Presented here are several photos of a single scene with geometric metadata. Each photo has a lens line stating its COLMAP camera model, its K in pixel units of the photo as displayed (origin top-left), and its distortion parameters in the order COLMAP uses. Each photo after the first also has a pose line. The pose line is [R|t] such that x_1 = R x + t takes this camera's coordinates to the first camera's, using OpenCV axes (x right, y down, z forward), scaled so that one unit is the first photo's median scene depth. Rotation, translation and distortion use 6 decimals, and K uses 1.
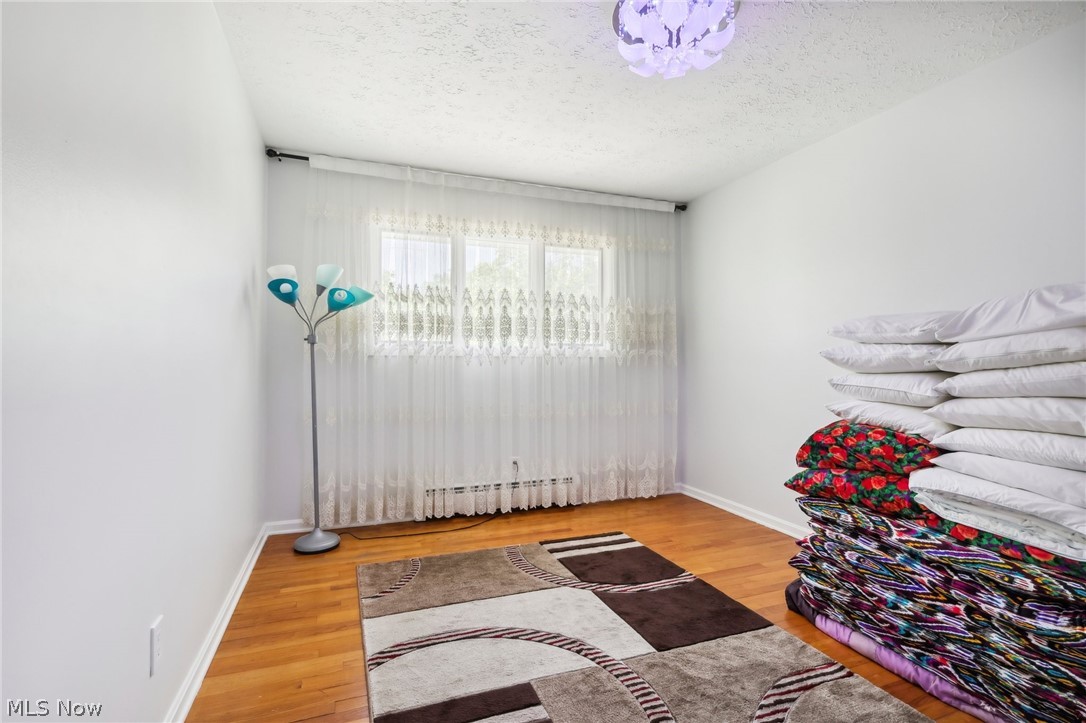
lens RADIAL K [[513.7, 0, 543.4], [0, 513.7, 359.7], [0, 0, 1]] dist [-0.003916, 0.002039]
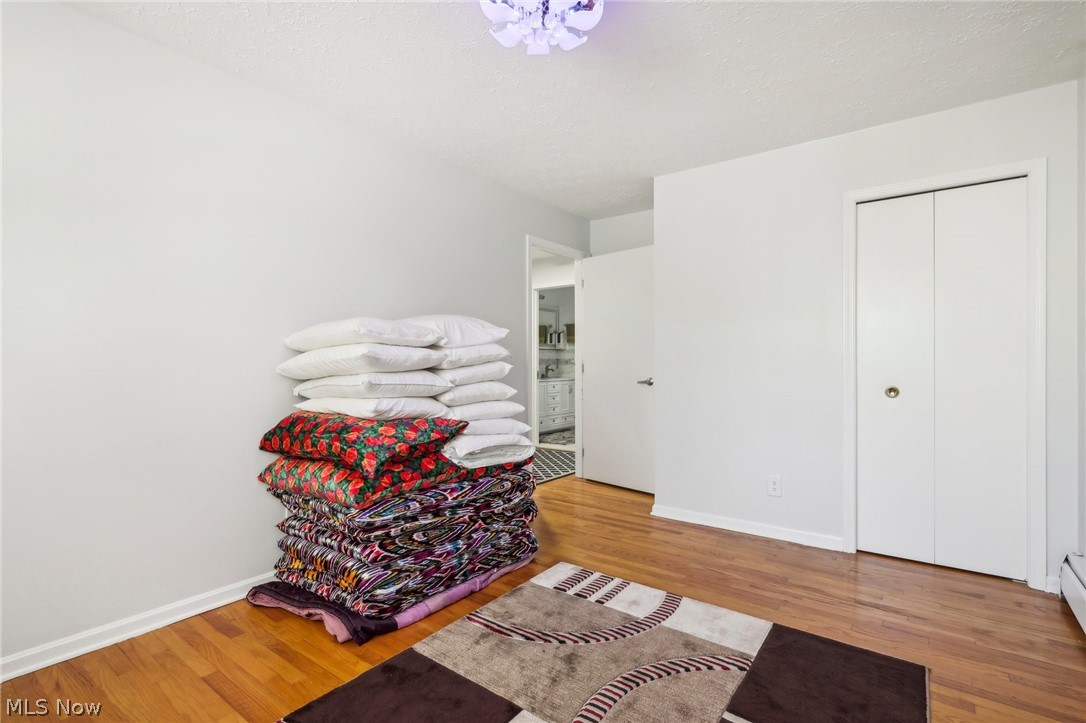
lens RADIAL K [[513.7, 0, 546.0], [0, 513.7, 360.6], [0, 0, 1]] dist [-0.003916, 0.002039]
pose [[-0.534925, -0.008002, 0.844862, -0.519200], [-0.009665, 0.999948, 0.003352, -0.005388], [-0.844844, -0.006373, -0.534974, 1.473413]]
